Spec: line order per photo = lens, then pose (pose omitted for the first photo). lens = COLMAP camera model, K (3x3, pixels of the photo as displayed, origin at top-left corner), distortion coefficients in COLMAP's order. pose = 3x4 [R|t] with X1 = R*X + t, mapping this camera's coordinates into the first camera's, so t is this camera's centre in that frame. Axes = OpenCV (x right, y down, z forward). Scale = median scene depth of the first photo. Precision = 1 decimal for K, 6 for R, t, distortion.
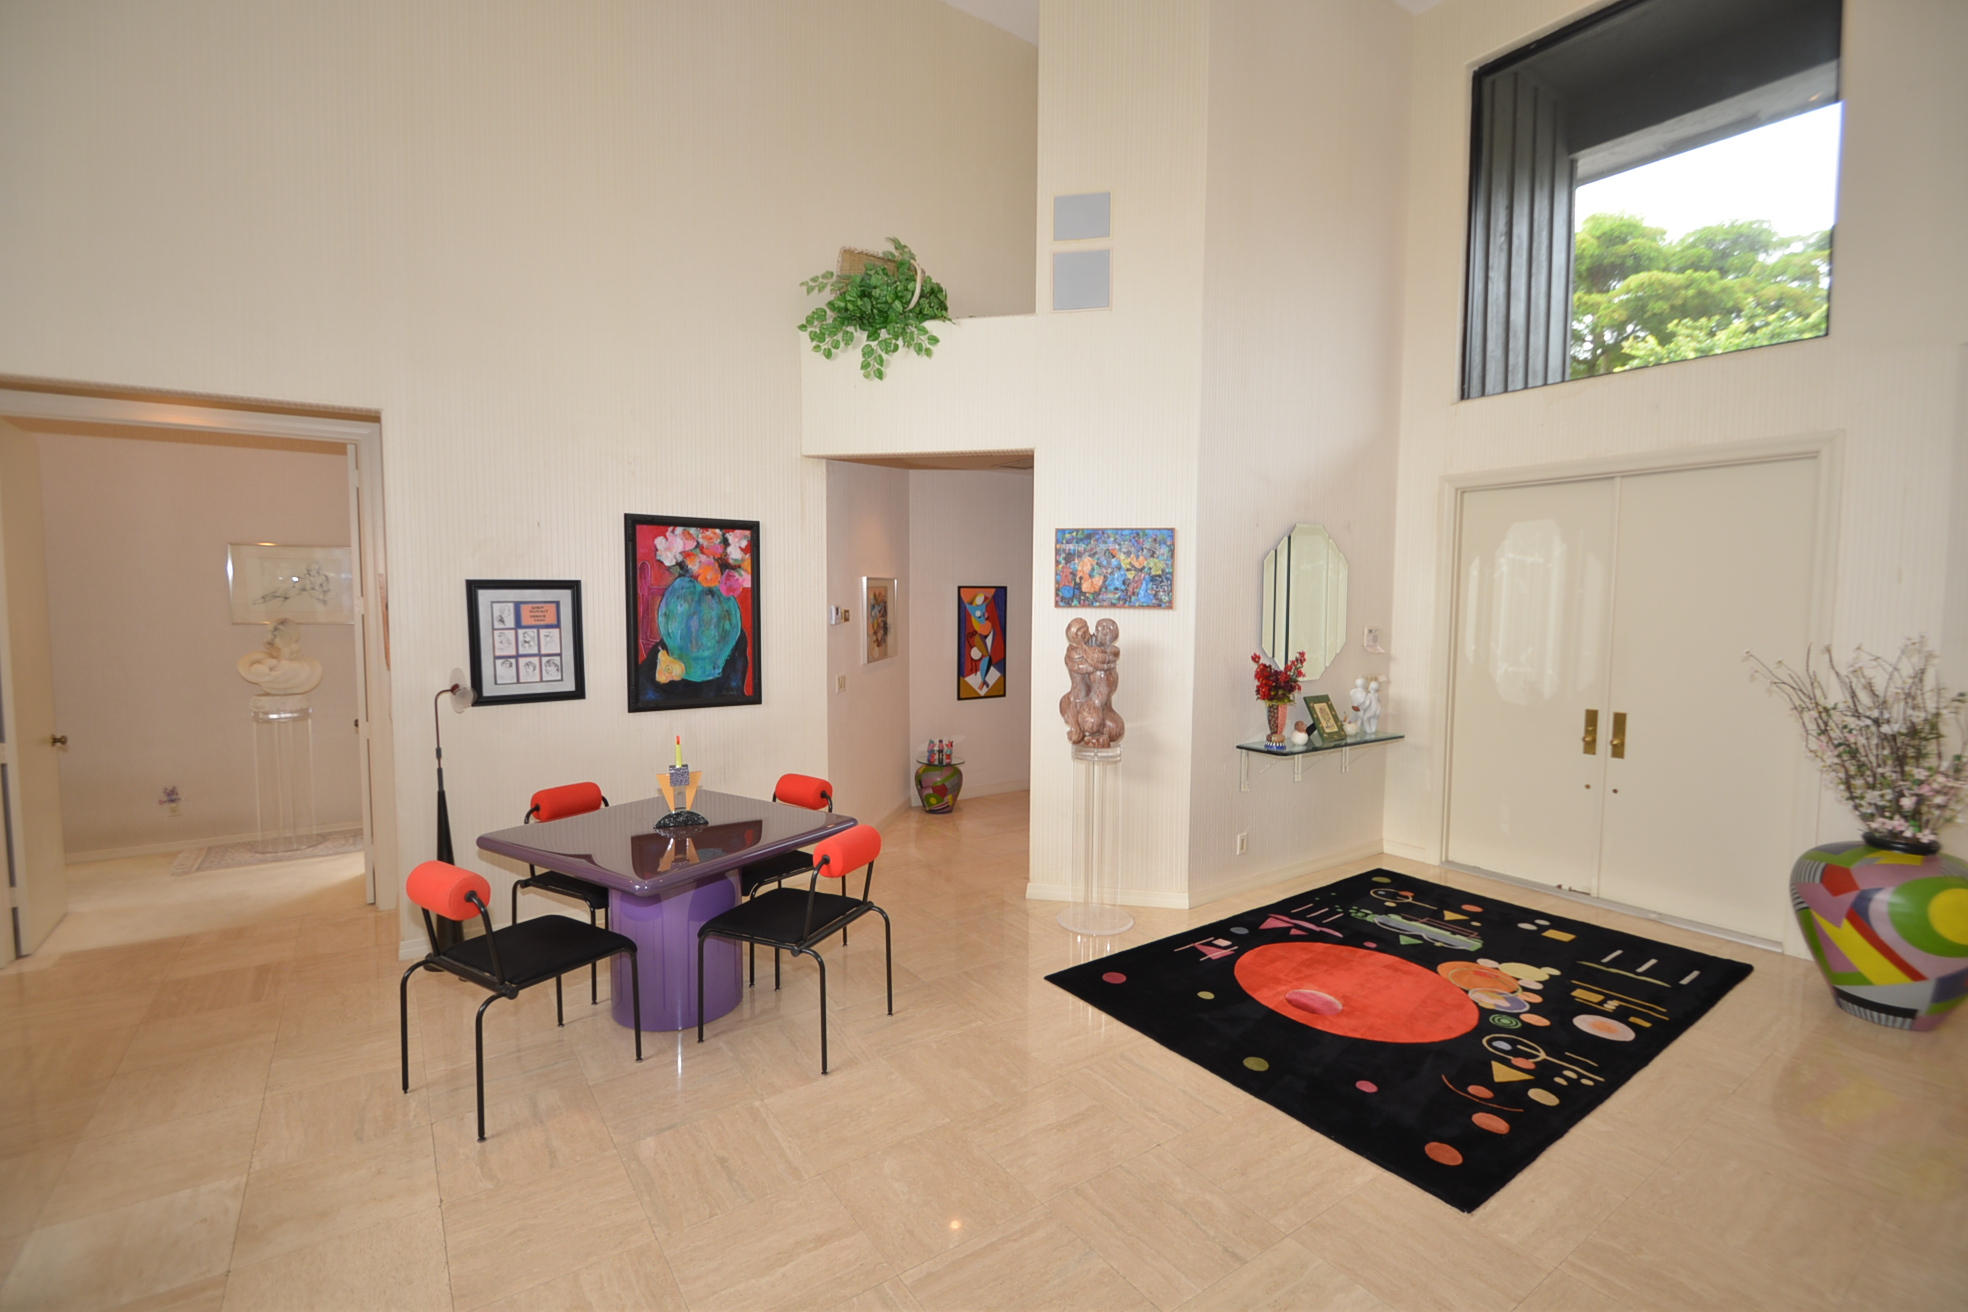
lens RADIAL K [[869.2, 0, 979.4], [0, 869.2, 657.6], [0, 0, 1]] dist [0.005843, -0.011623]
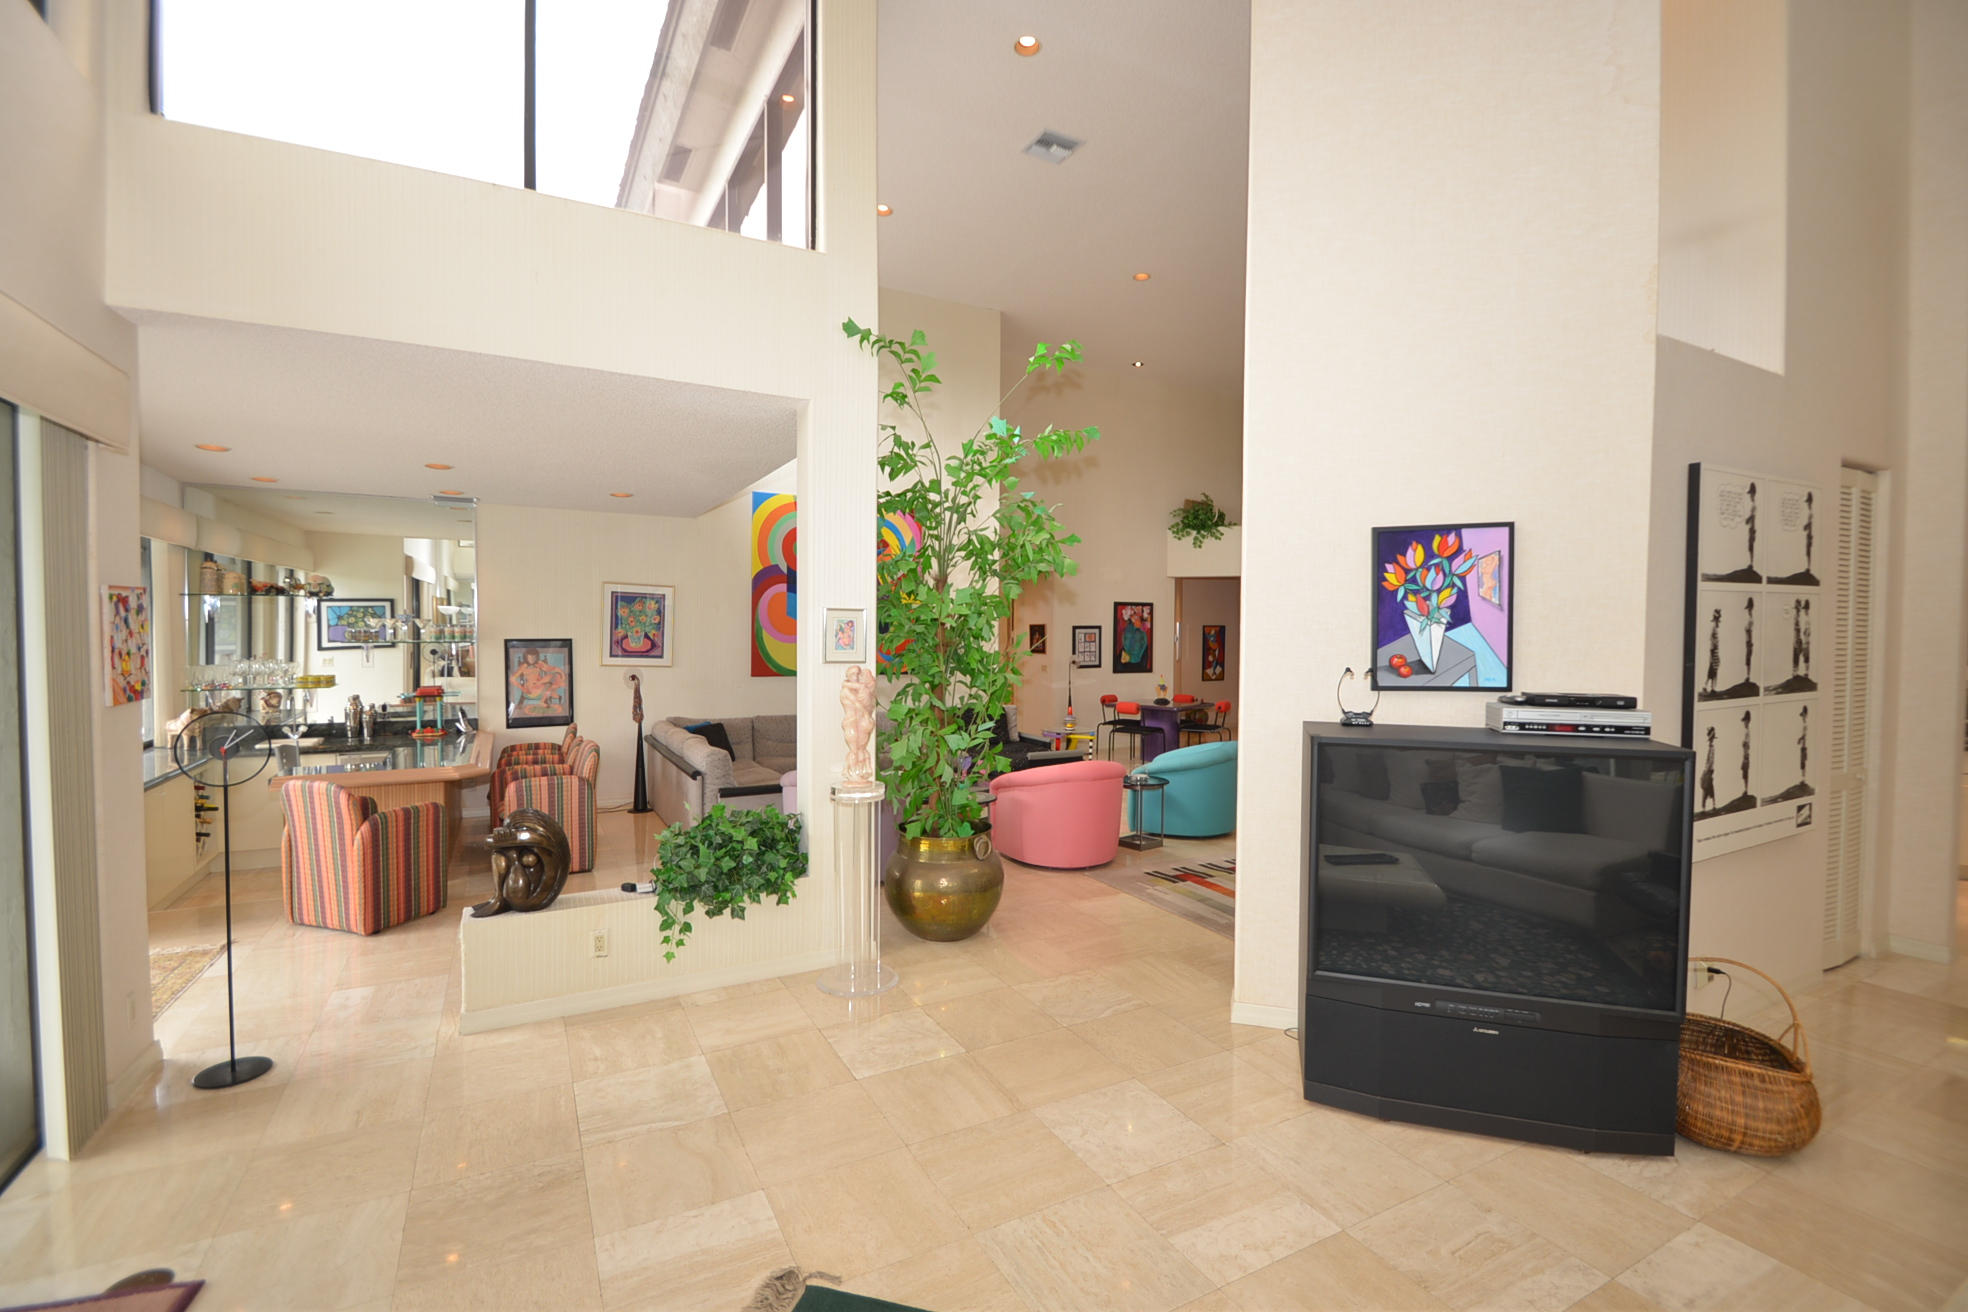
lens RADIAL K [[869.2, 0, 982.0], [0, 869.2, 656.4], [0, 0, 1]] dist [0.005843, -0.011623]
pose [[0.994377, 0.003558, -0.105836, -0.520560], [-0.007560, 0.999271, -0.037428, 0.115187], [0.105626, 0.038018, 0.993679, -1.770811]]
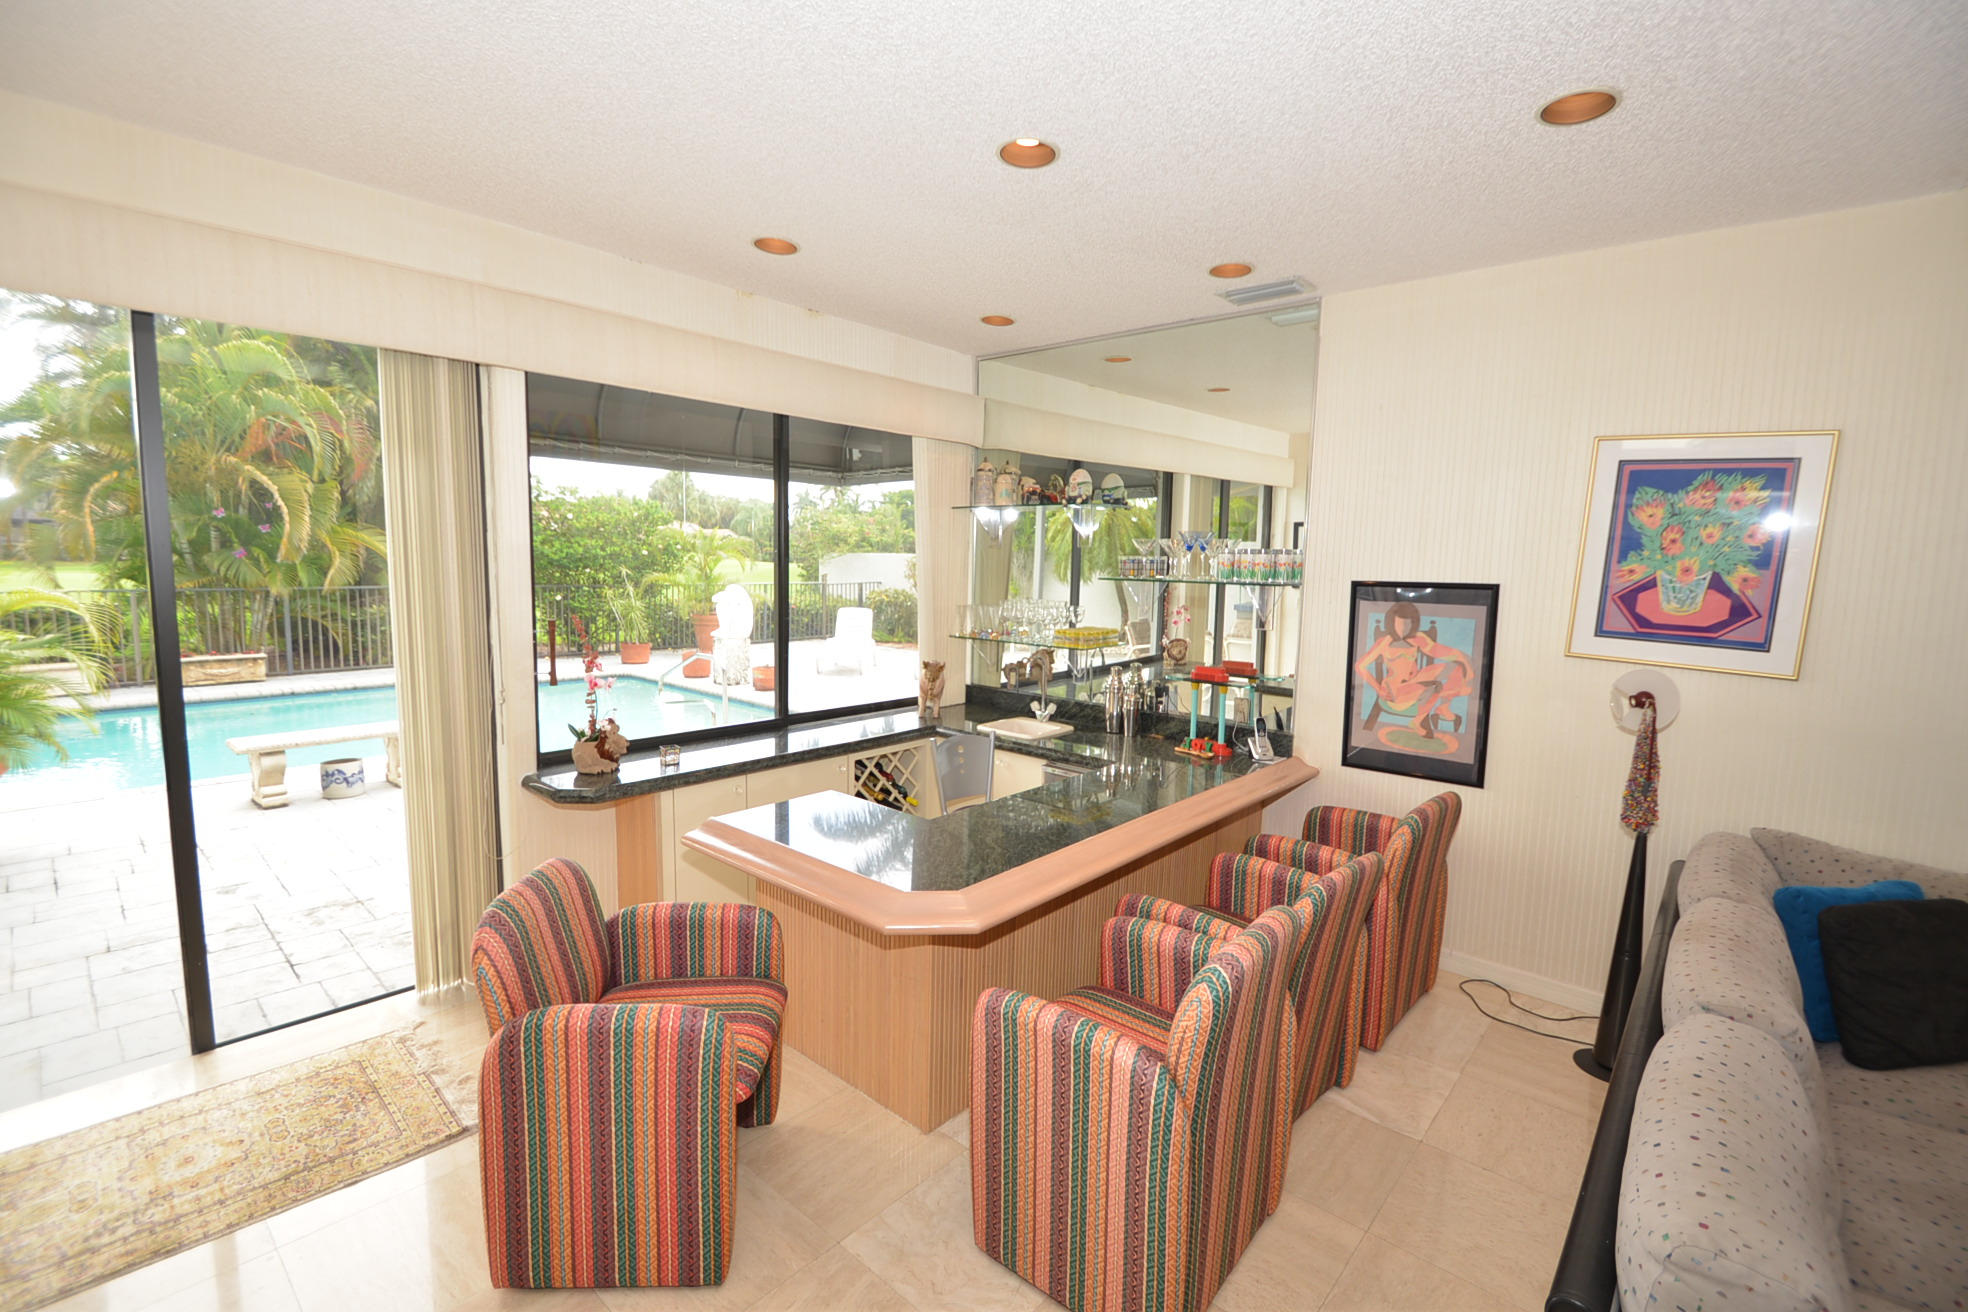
lens RADIAL K [[869.2, 0, 982.0], [0, 869.2, 666.8], [0, 0, 1]] dist [0.005843, -0.011623]
pose [[0.234877, 0.122418, -0.964285, -0.917028], [-0.085219, 0.990811, 0.105028, 0.049496], [0.968282, 0.057507, 0.243152, -0.715524]]
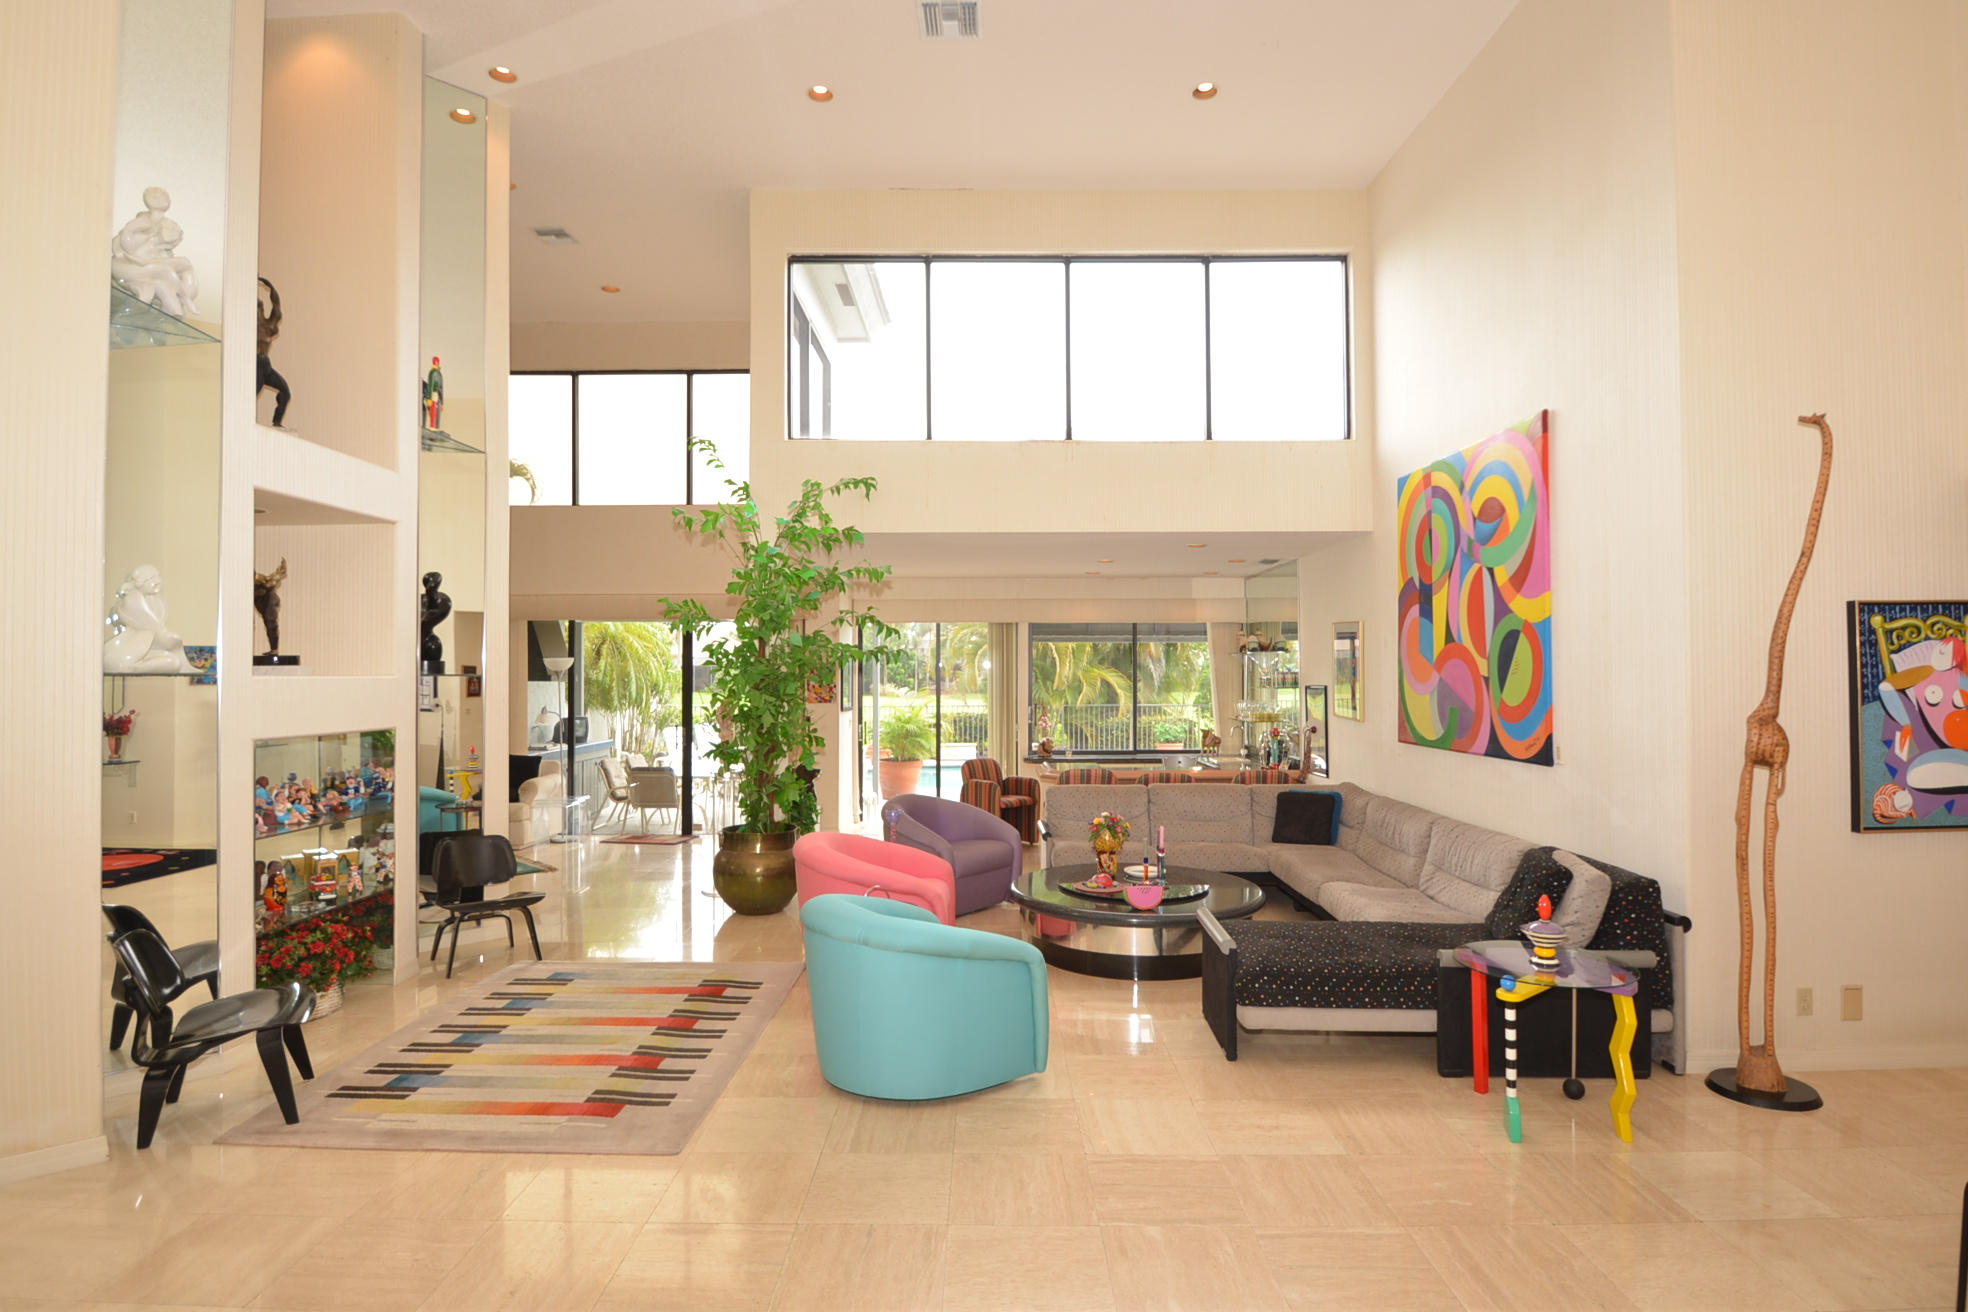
lens RADIAL K [[1010.0, 0, 974.4], [0, 1010.0, 663.2], [0, 0, 1]] dist [-0.019520, -0.000547]
pose [[-0.580095, -0.011928, -0.814462, 0.418014], [-0.050876, 0.998471, 0.021613, -0.029395], [0.812959, 0.053974, -0.579815, 0.446238]]
